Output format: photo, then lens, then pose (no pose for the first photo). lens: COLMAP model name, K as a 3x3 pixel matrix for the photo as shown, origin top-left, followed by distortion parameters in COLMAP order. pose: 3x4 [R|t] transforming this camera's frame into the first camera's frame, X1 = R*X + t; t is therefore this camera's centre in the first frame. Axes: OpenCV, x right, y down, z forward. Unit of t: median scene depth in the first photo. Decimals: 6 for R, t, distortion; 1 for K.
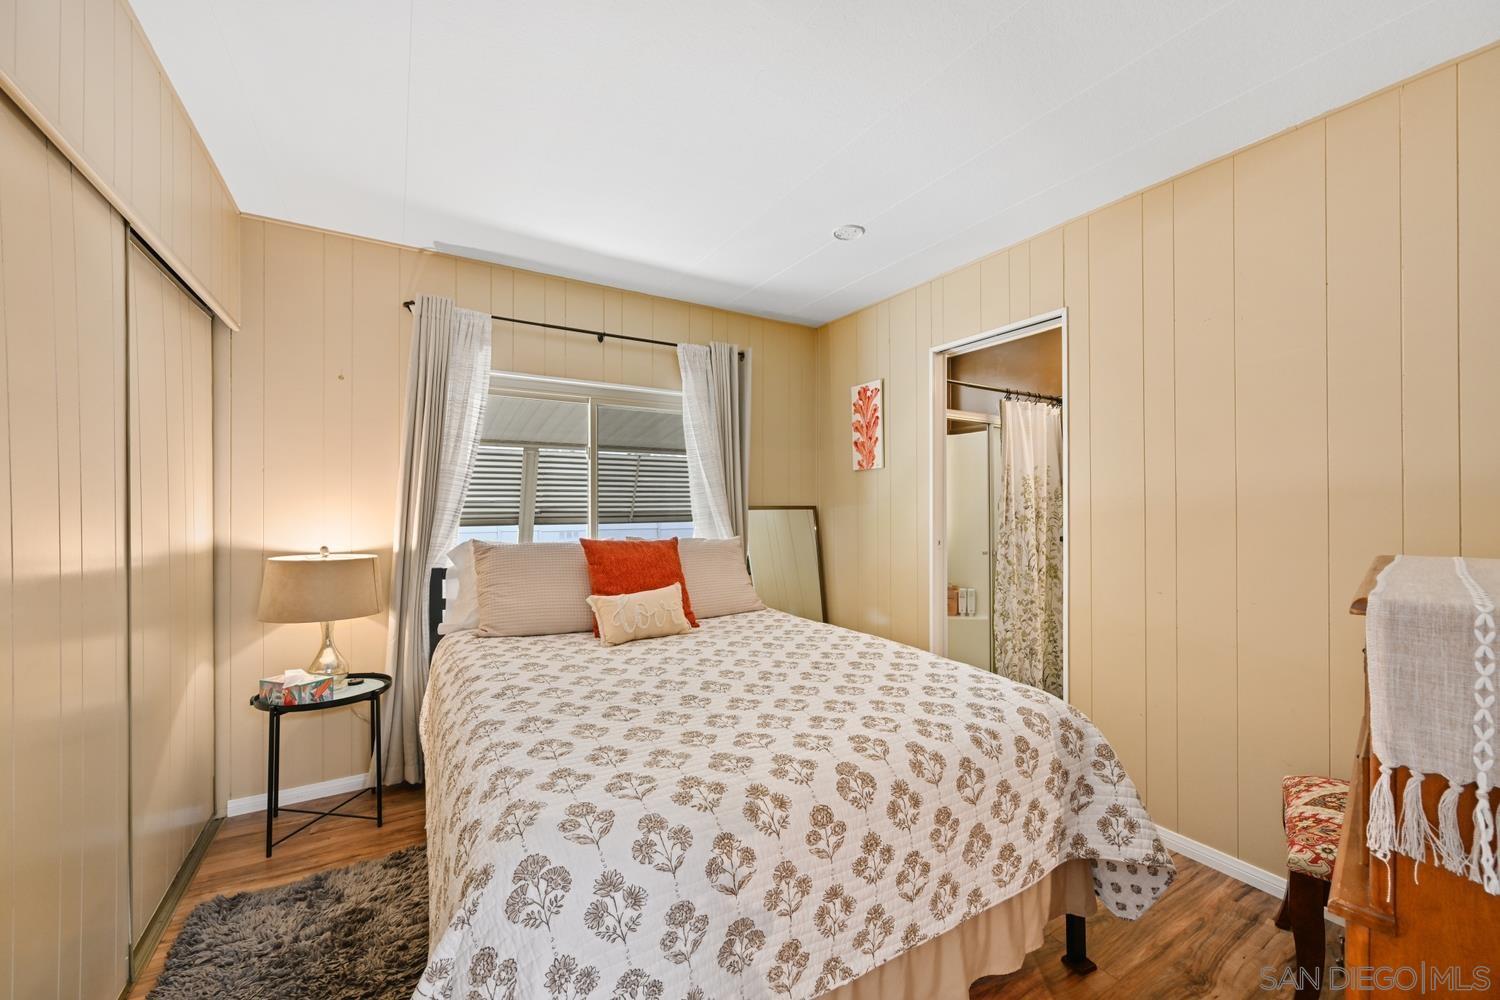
lens RADIAL K [[587.1, 0, 751.6], [0, 587.1, 509.2], [0, 0, 1]] dist [-0.000140, -0.000132]
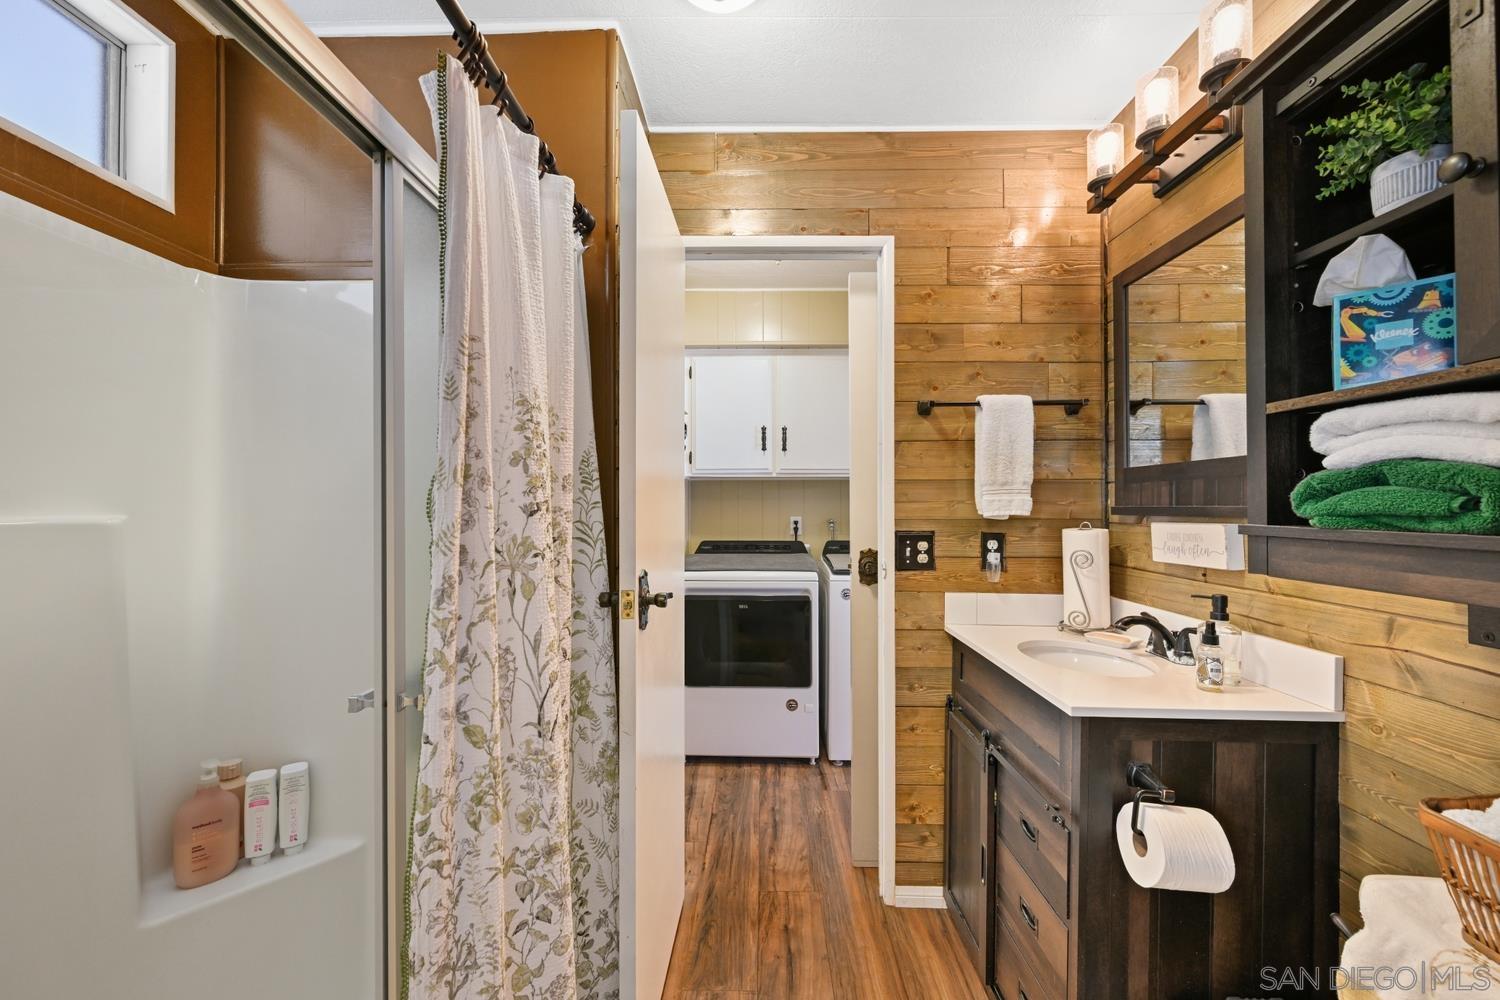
lens RADIAL K [[587.1, 0, 751.6], [0, 587.1, 509.2], [0, 0, 1]] dist [-0.000140, -0.000132]
pose [[0.531178, 0.003817, 0.847252, 0.291781], [-0.004868, 0.999987, -0.001453, -0.003427], [-0.847246, -0.003353, 0.531190, 0.769794]]
